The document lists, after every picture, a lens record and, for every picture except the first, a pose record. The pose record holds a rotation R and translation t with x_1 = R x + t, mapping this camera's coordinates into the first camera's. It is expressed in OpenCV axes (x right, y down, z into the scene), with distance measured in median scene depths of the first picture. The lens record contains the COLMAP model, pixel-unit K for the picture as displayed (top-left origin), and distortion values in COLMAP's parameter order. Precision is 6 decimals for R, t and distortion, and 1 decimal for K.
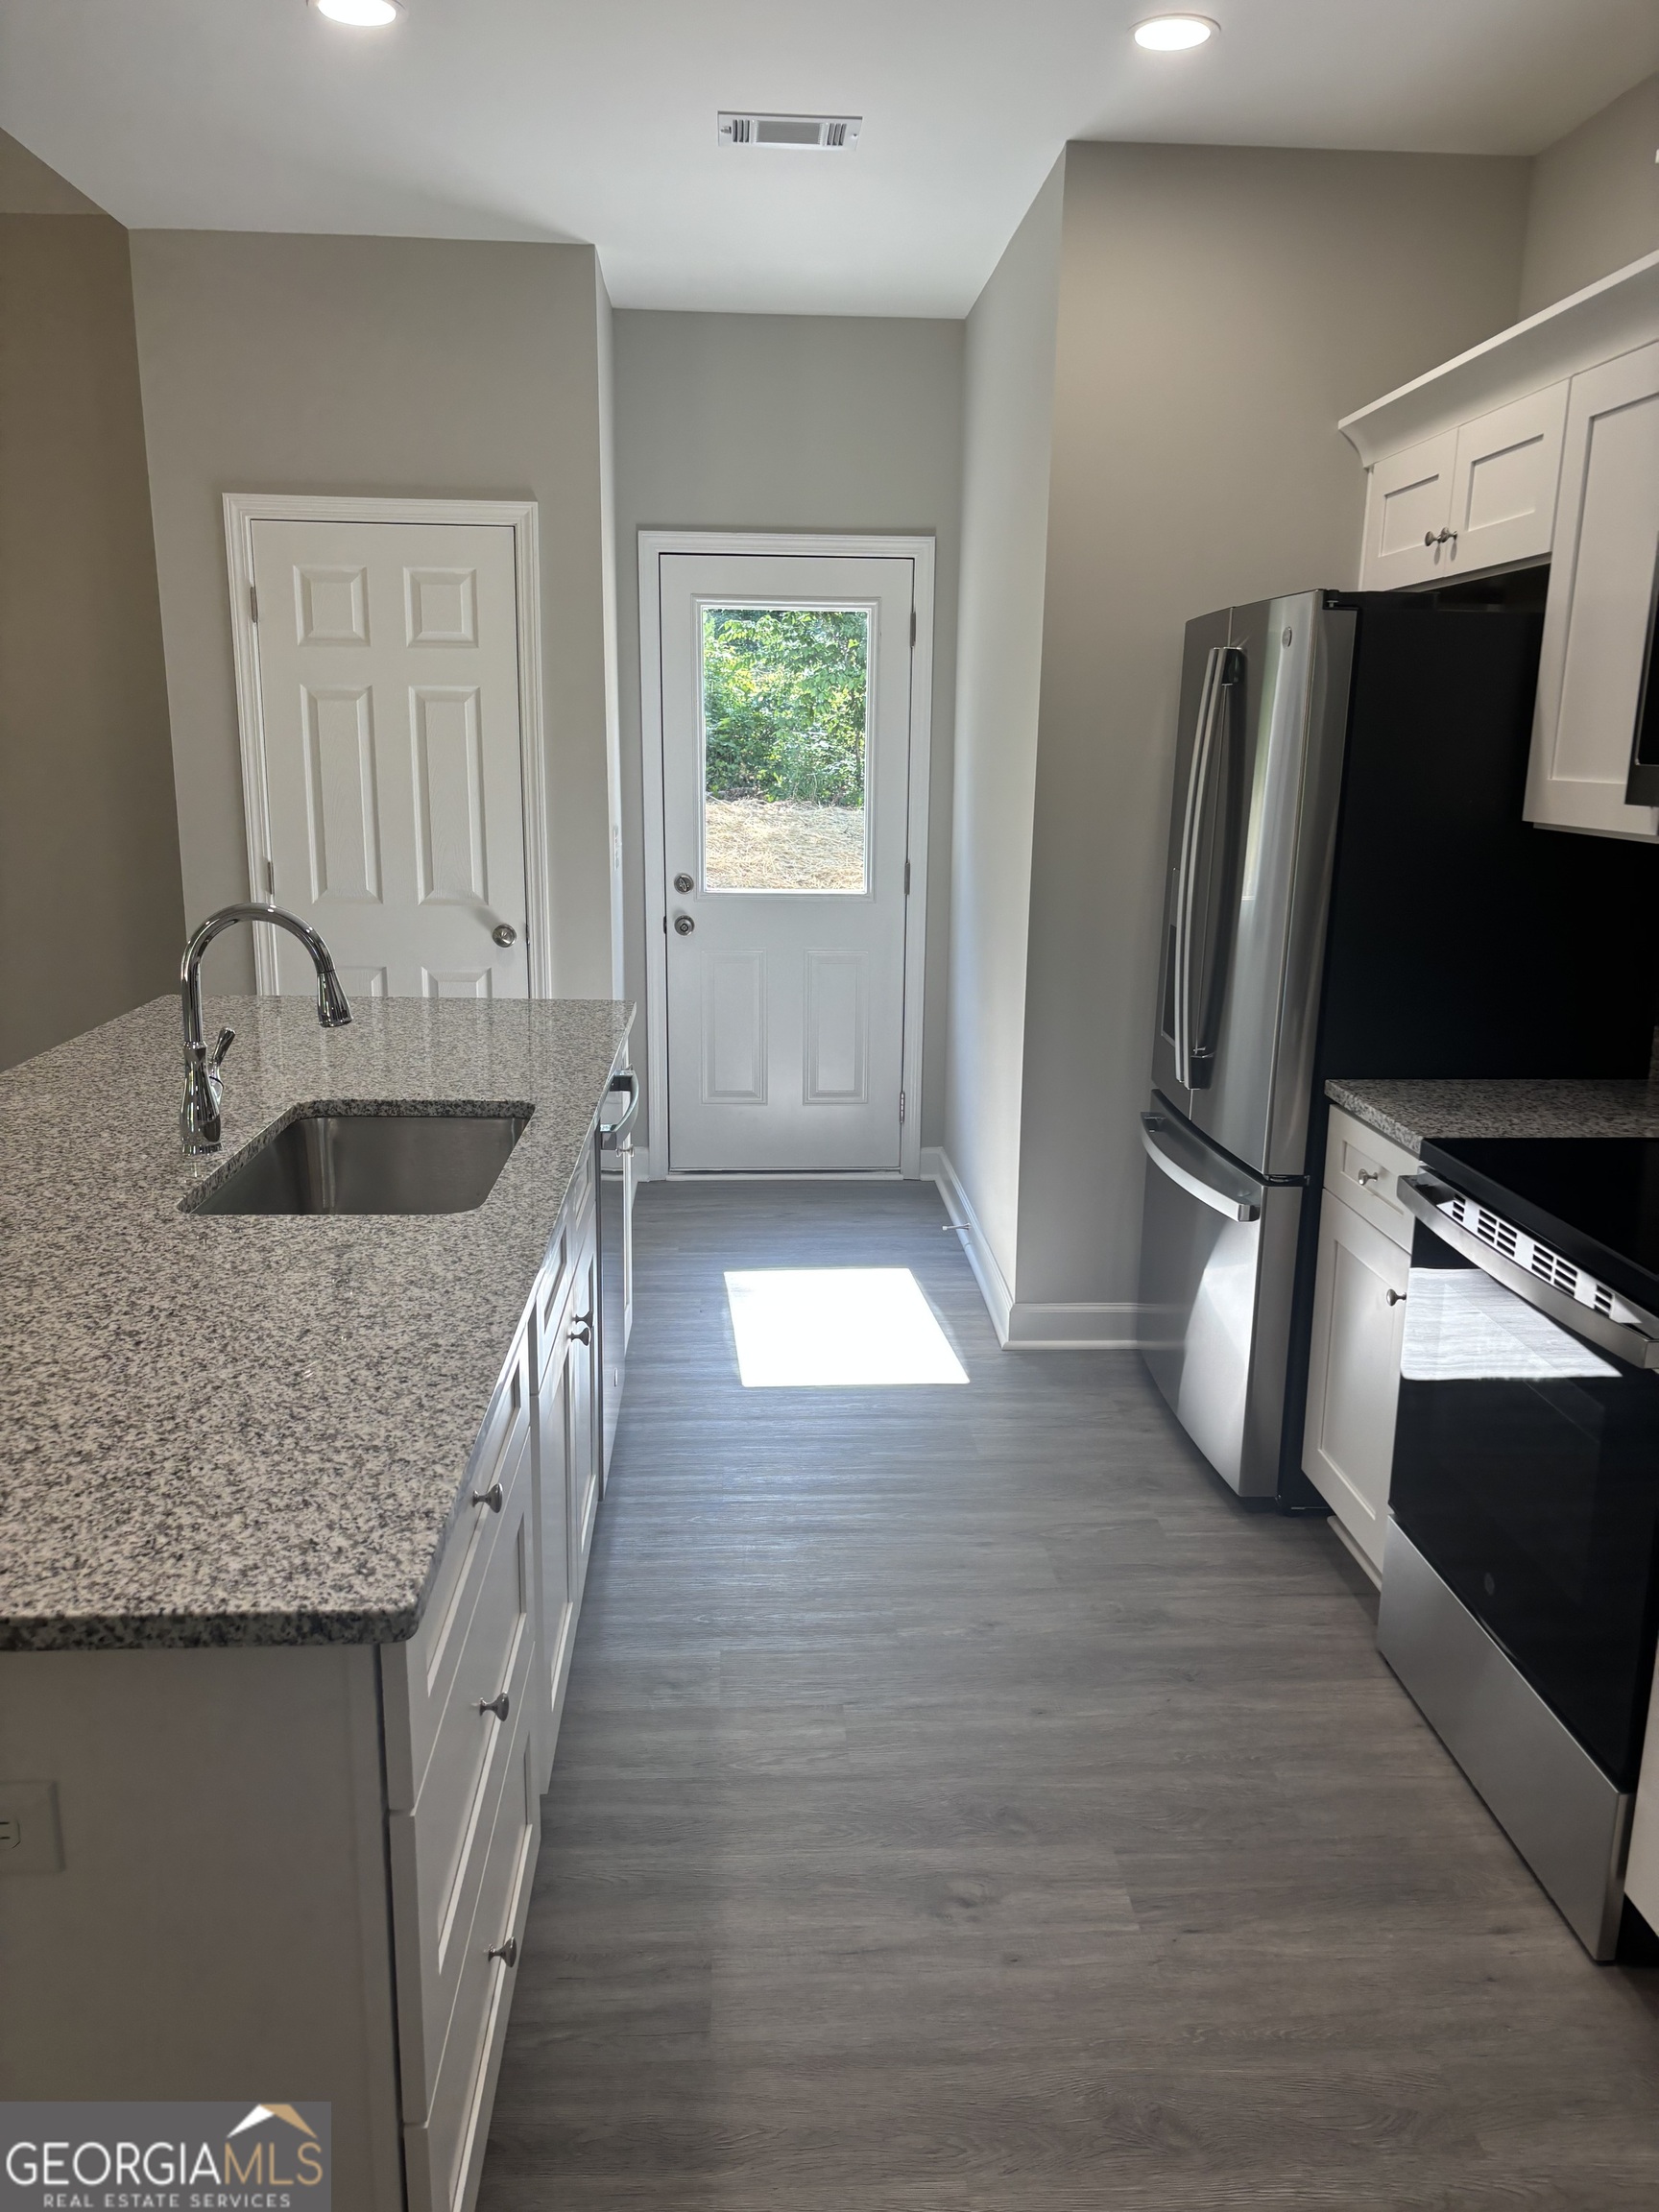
lens RADIAL K [[1673.1, 0, 829.8], [0, 1673.1, 1111.4], [0, 0, 1]] dist [0.046646, -0.047065]
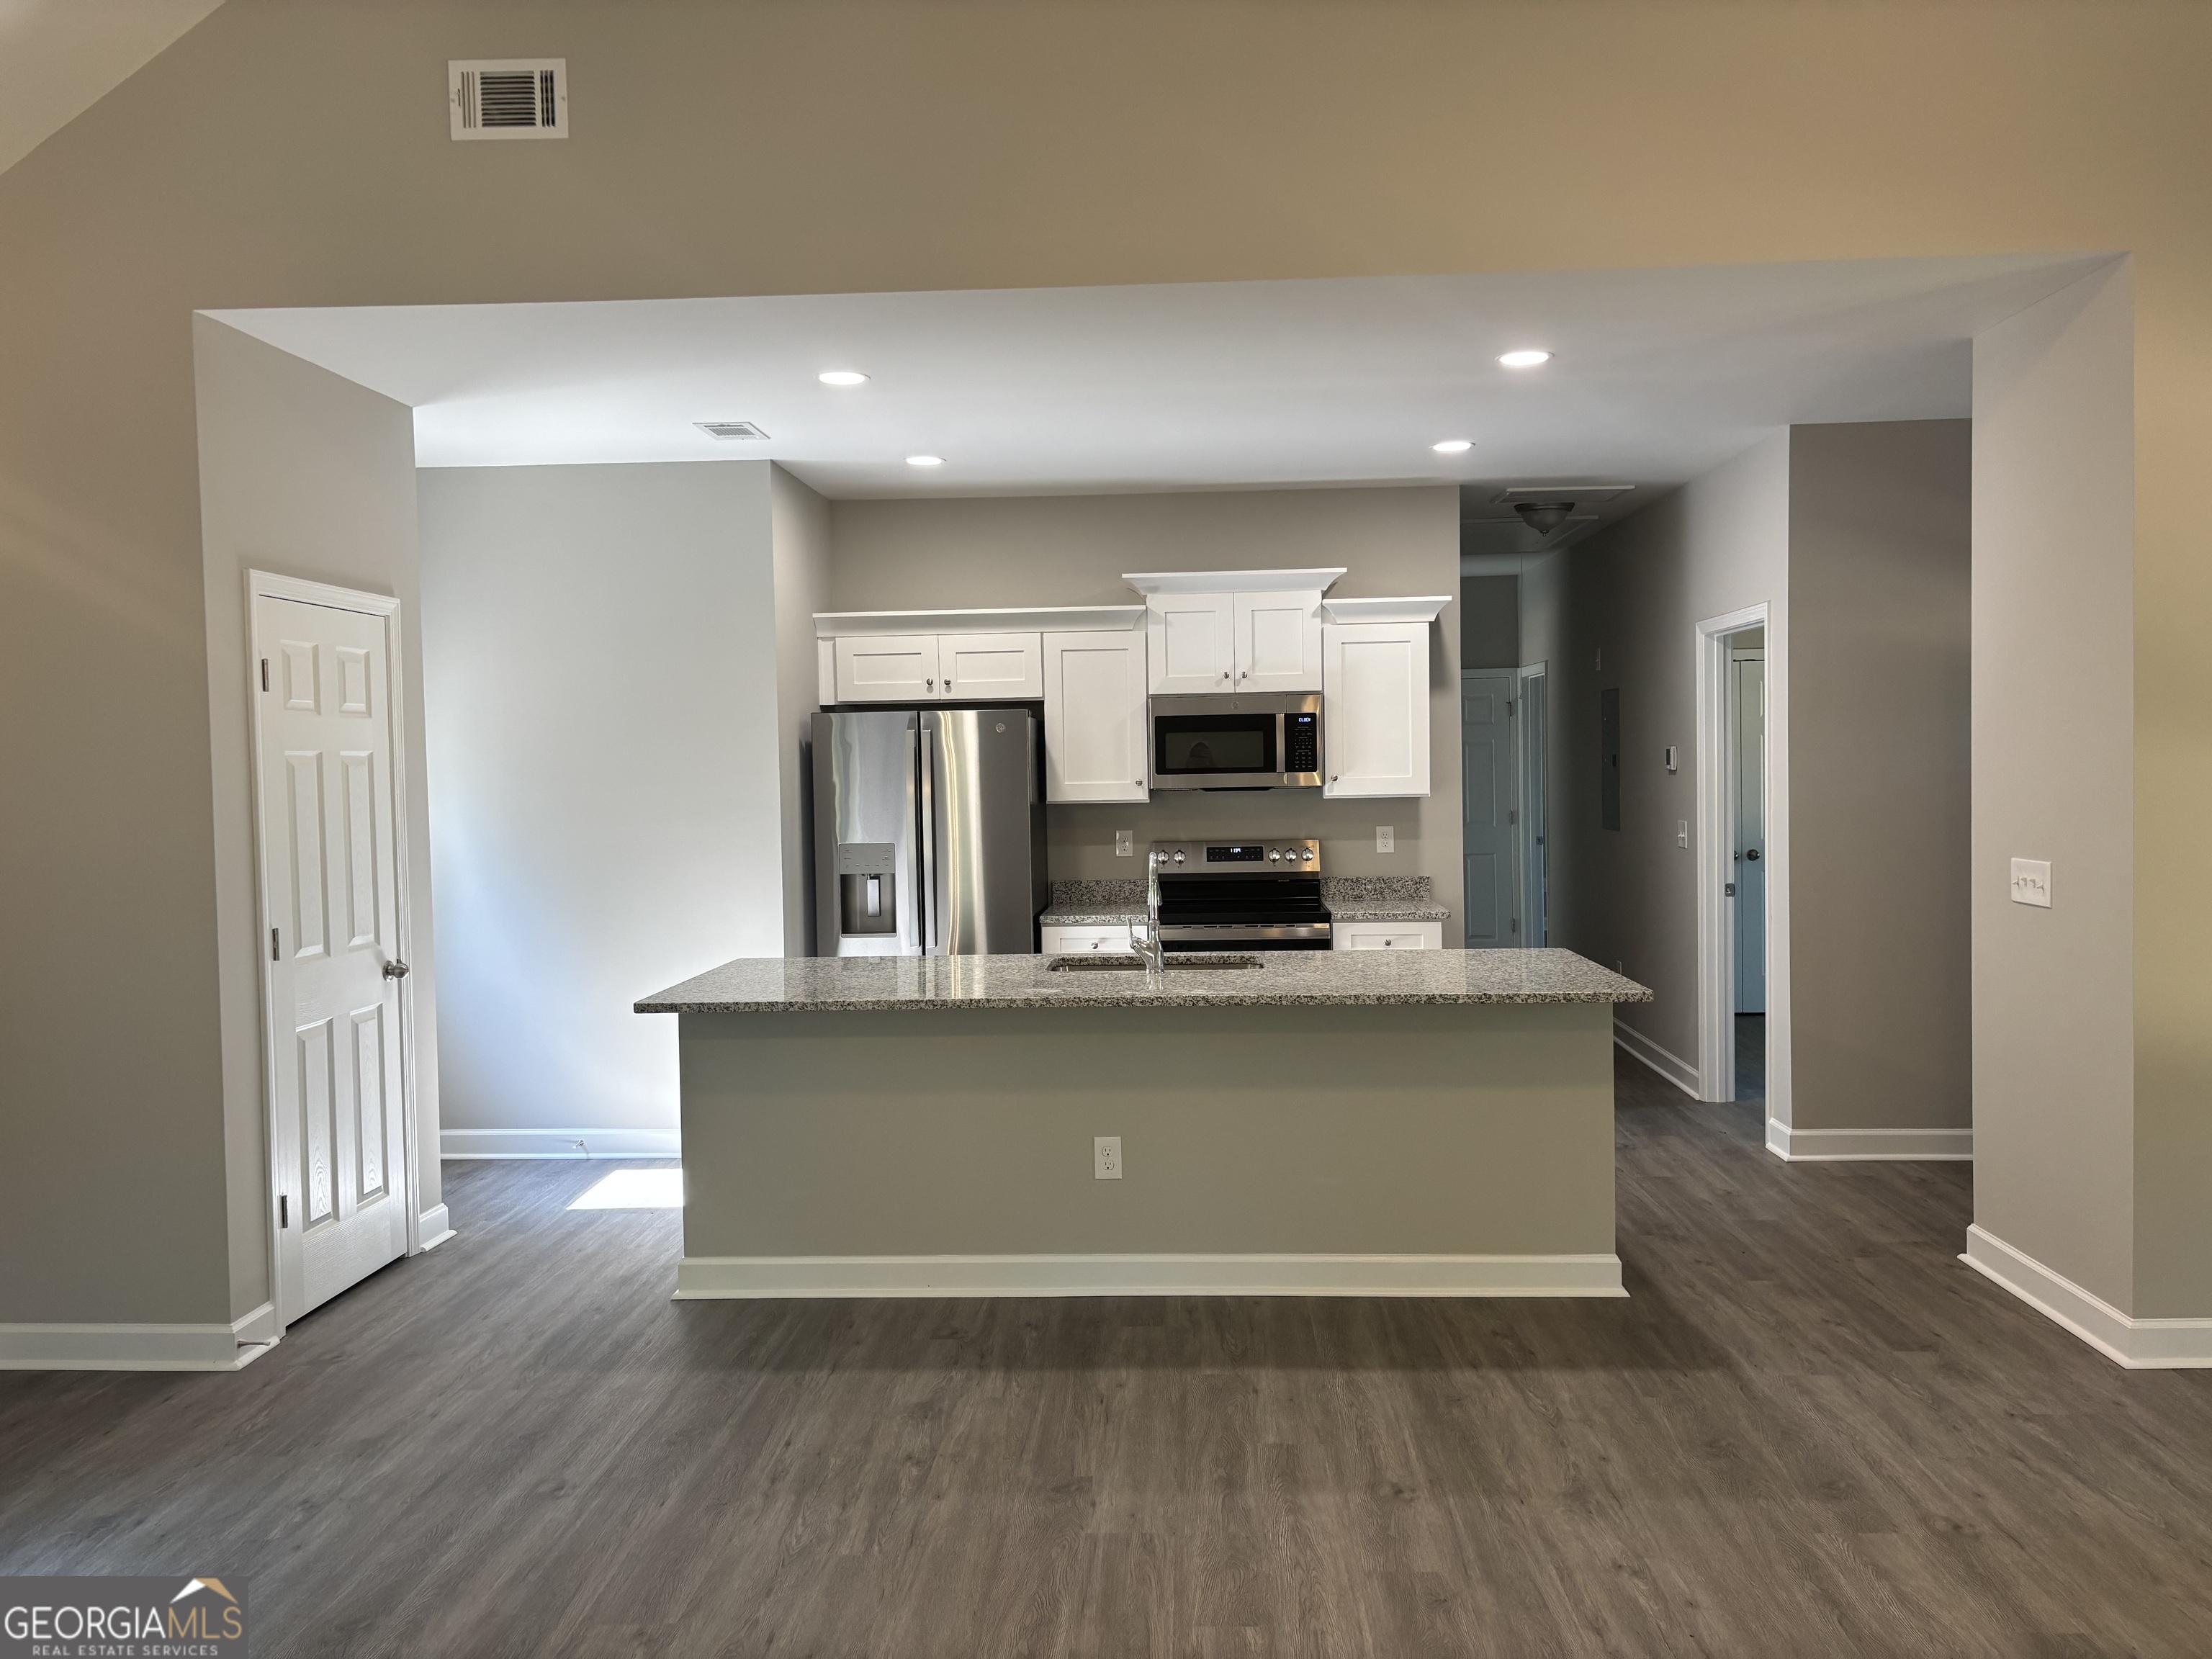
lens RADIAL K [[1673.1, 0, 1108.0], [0, 1673.1, 827.4], [0, 0, 1]] dist [0.046646, -0.047065]
pose [[0.111170, -0.054345, 0.992314, -1.292467], [0.240560, 0.970281, 0.026188, -0.118063], [-0.964247, 0.235800, 0.120940, 0.416752]]
